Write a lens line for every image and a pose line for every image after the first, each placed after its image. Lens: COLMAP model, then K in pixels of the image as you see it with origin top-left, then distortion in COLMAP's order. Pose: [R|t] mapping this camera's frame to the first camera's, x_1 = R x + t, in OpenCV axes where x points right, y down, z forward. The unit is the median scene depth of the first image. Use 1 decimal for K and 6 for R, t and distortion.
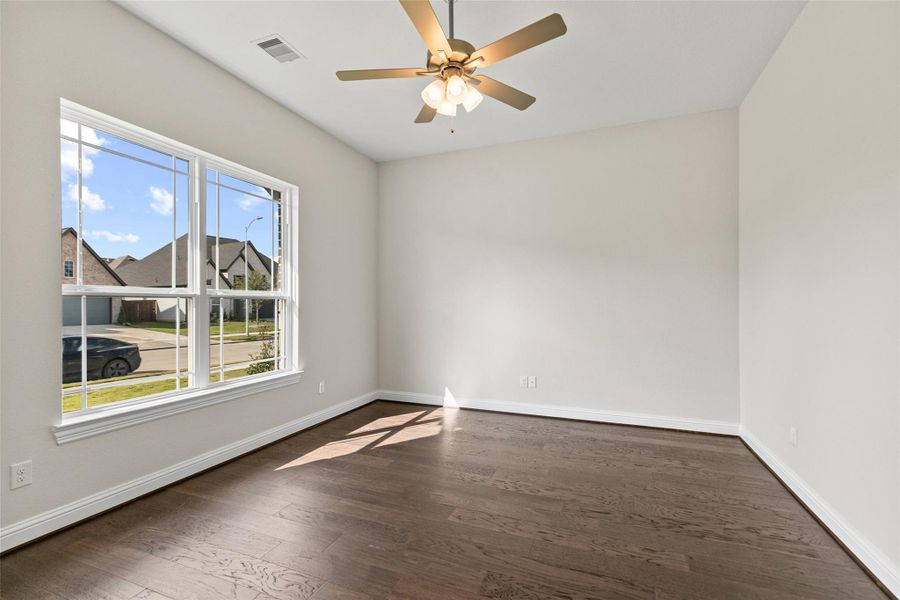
lens RADIAL K [[410.3, 0, 447.2], [0, 410.3, 302.4], [0, 0, 1]] dist [-0.004455, -0.000431]
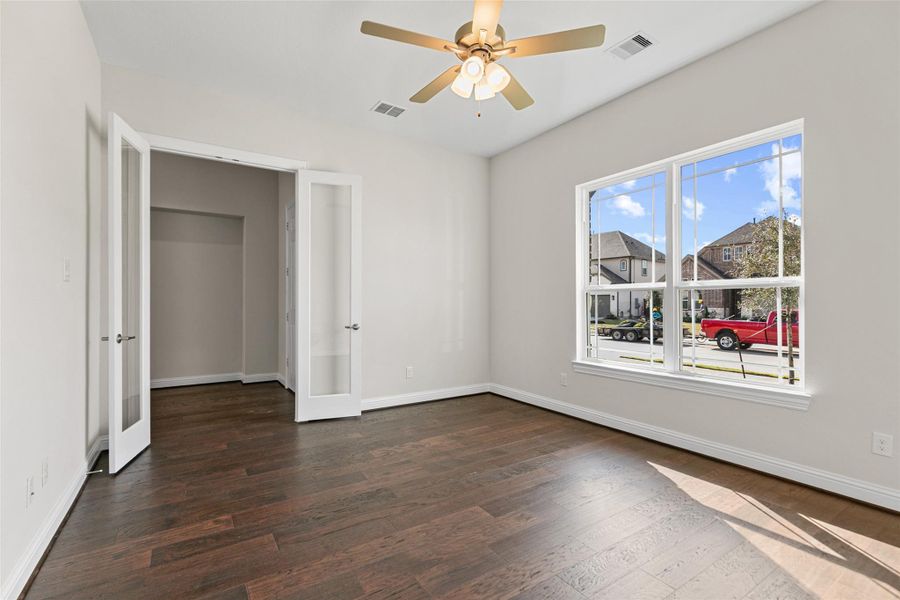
lens RADIAL K [[410.3, 0, 447.2], [0, 410.3, 302.4], [0, 0, 1]] dist [-0.004455, -0.000431]
pose [[-0.583039, 0.001490, -0.812442, 0.519242], [0.004453, 0.999989, -0.001361, 0.017244], [0.812432, -0.004411, -0.583040, 0.919545]]
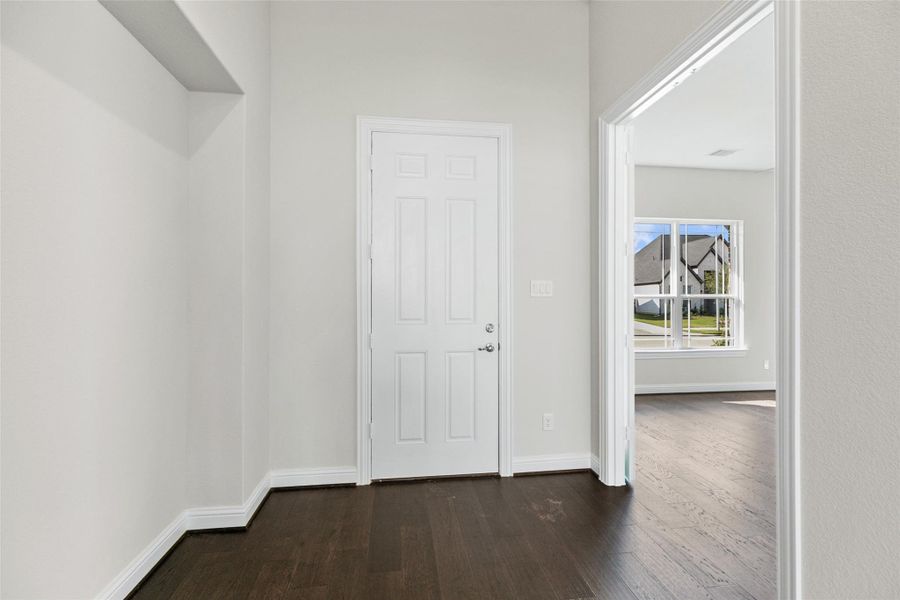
lens RADIAL K [[394.4, 0, 450.0], [0, 394.4, 300.0], [0, 0, 1]] dist [-0.000071, -0.000020]
pose [[0.494266, -0.002280, -0.869308, 0.330259], [0.008511, 0.999961, 0.002216, -0.013768], [0.869269, -0.008494, 0.494266, -0.581173]]
